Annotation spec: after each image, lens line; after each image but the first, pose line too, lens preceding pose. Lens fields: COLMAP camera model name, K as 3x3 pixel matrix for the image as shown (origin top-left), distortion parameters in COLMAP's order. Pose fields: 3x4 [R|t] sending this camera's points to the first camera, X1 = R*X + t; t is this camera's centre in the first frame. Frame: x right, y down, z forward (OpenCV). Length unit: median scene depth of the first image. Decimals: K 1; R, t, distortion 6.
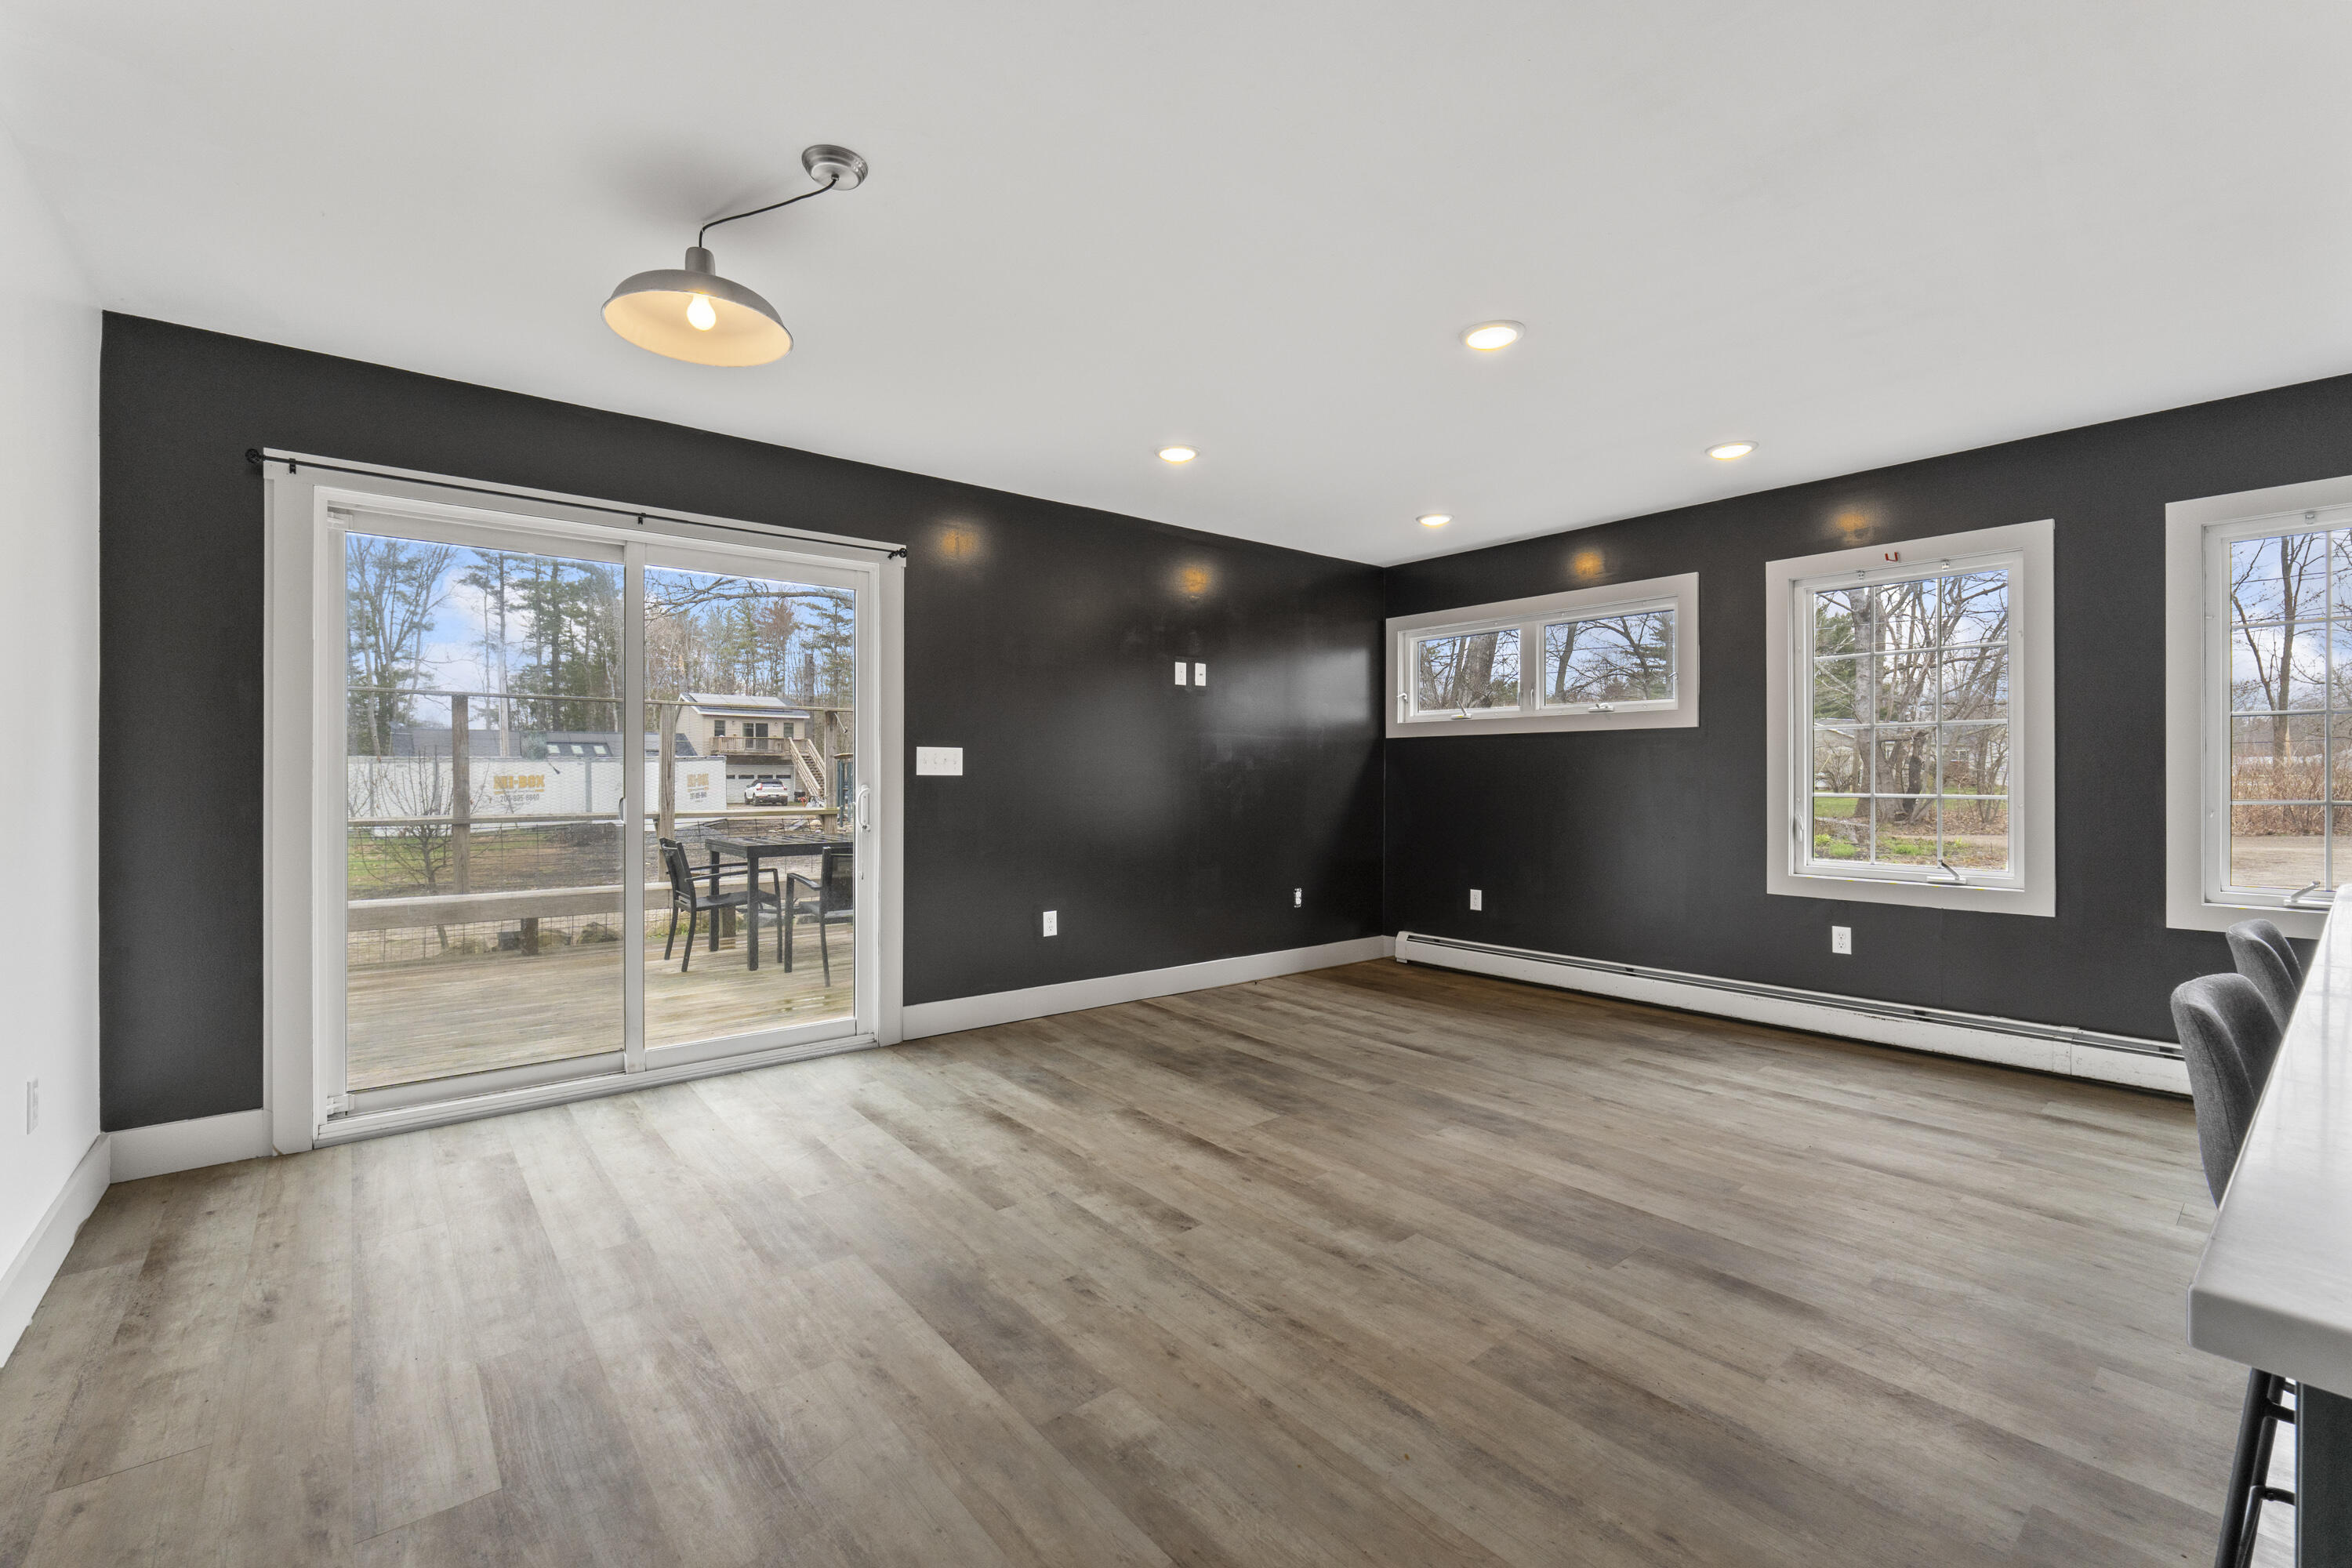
lens RADIAL K [[1001.8, 0, 1178.8], [0, 1001.8, 776.2], [0, 0, 1]] dist [0.000195, -0.000422]
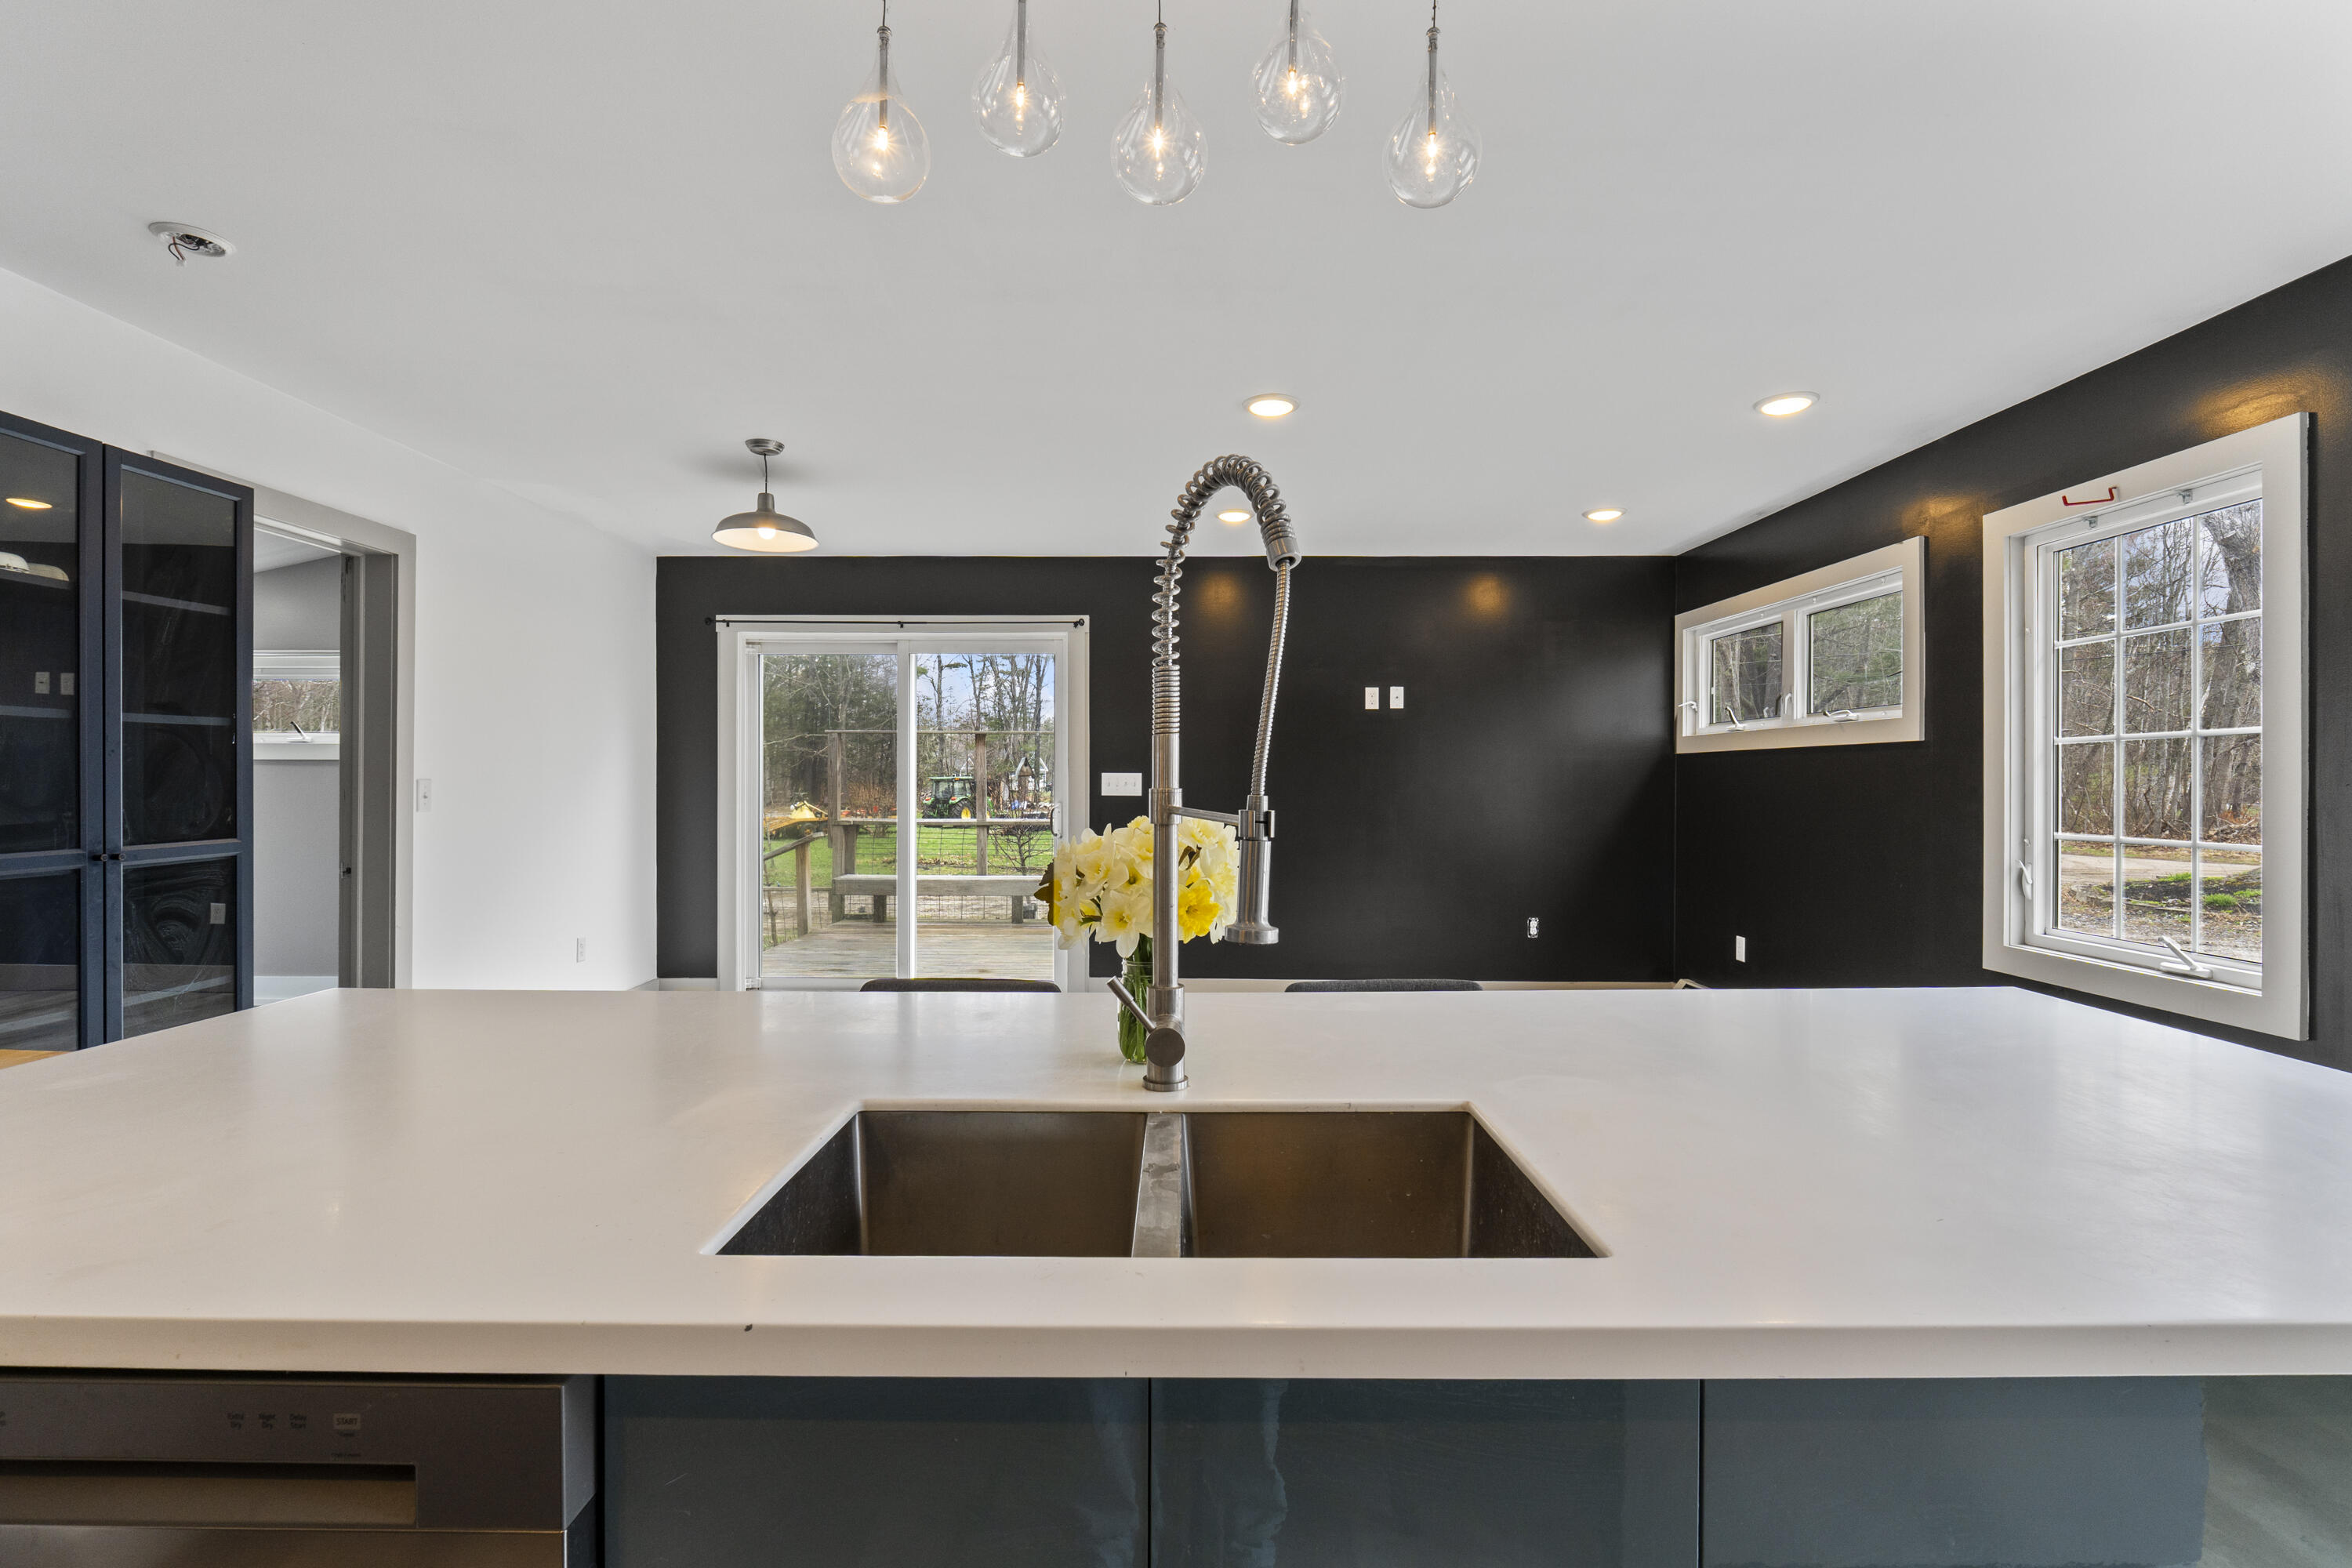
lens RADIAL K [[1082.3, 0, 1177.4], [0, 1082.3, 778.4], [0, 0, 1]] dist [-0.000066, -0.000123]
pose [[0.770483, 0.000664, -0.637460, 0.593293], [-0.002702, 0.999994, -0.002223, -0.017174], [0.637455, 0.003435, 0.770480, 0.010767]]
